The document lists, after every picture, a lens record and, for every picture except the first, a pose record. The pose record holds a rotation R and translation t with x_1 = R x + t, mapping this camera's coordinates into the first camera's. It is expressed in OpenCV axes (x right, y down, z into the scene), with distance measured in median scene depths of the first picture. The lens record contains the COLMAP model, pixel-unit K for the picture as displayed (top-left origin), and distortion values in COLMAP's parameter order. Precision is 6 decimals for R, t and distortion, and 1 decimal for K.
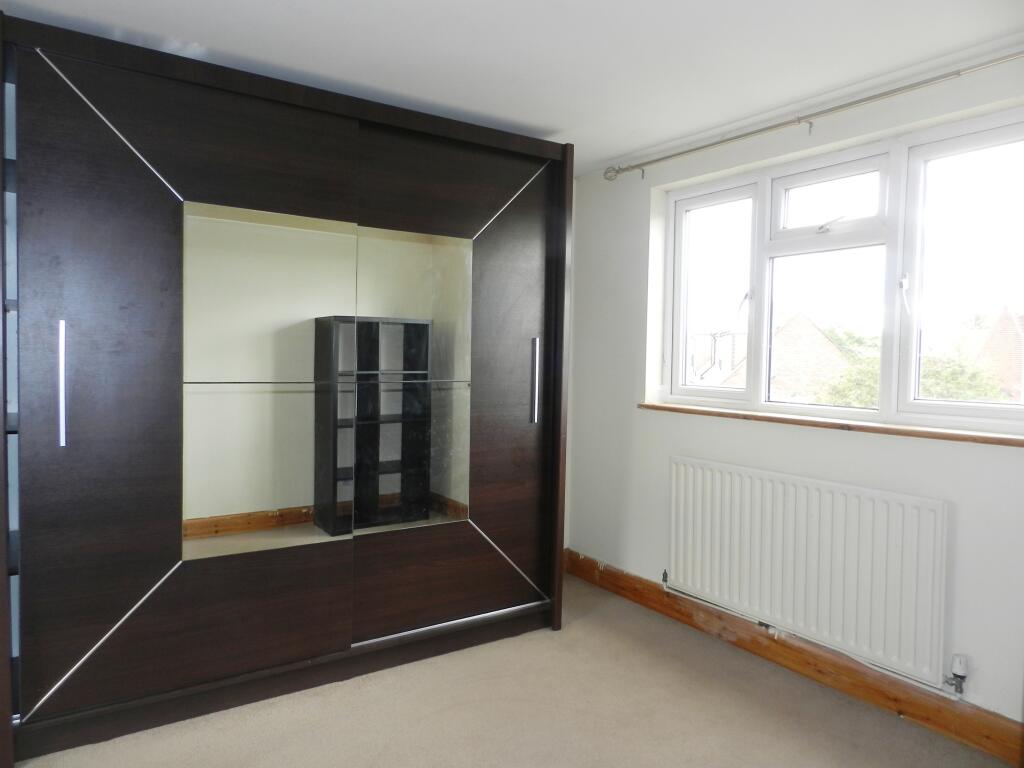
lens RADIAL K [[705.5, 0, 512.0], [0, 705.5, 384.0], [0, 0, 1]] dist [0.005059, 0.003222]
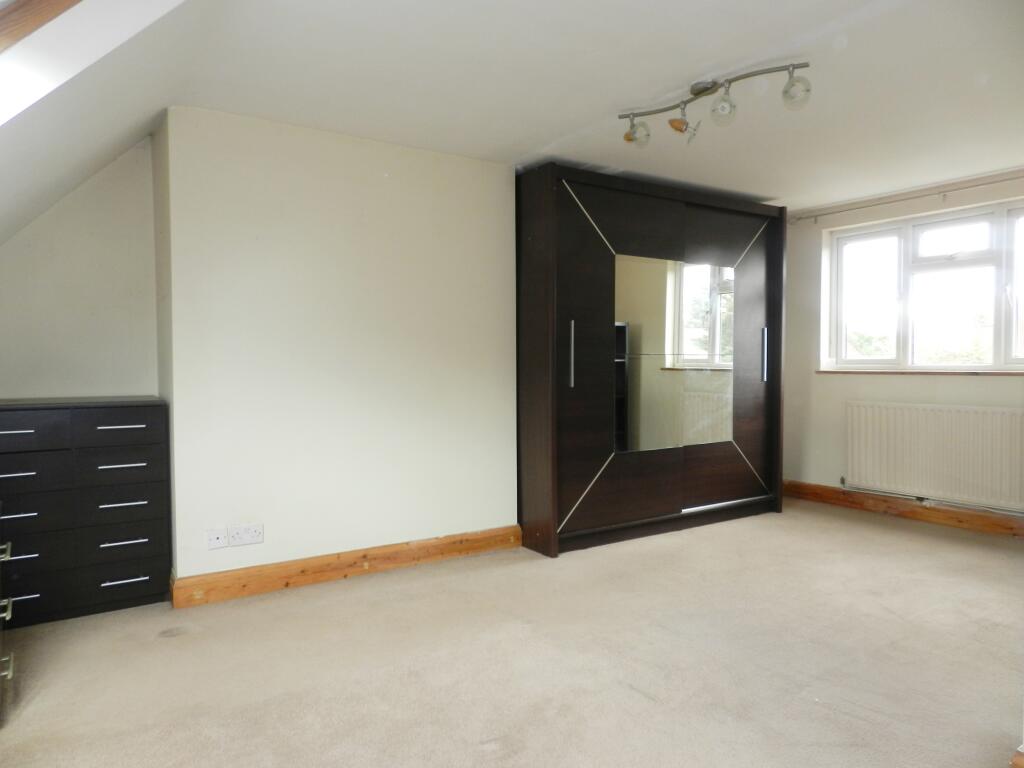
lens RADIAL K [[693.1, 0, 512.0], [0, 693.1, 384.0], [0, 0, 1]] dist [0.000637, -0.000423]
pose [[0.999655, -0.023163, -0.012350, -0.523334], [0.023011, 0.999660, -0.012300, 0.067873], [0.012630, 0.012011, 0.999848, -0.577219]]
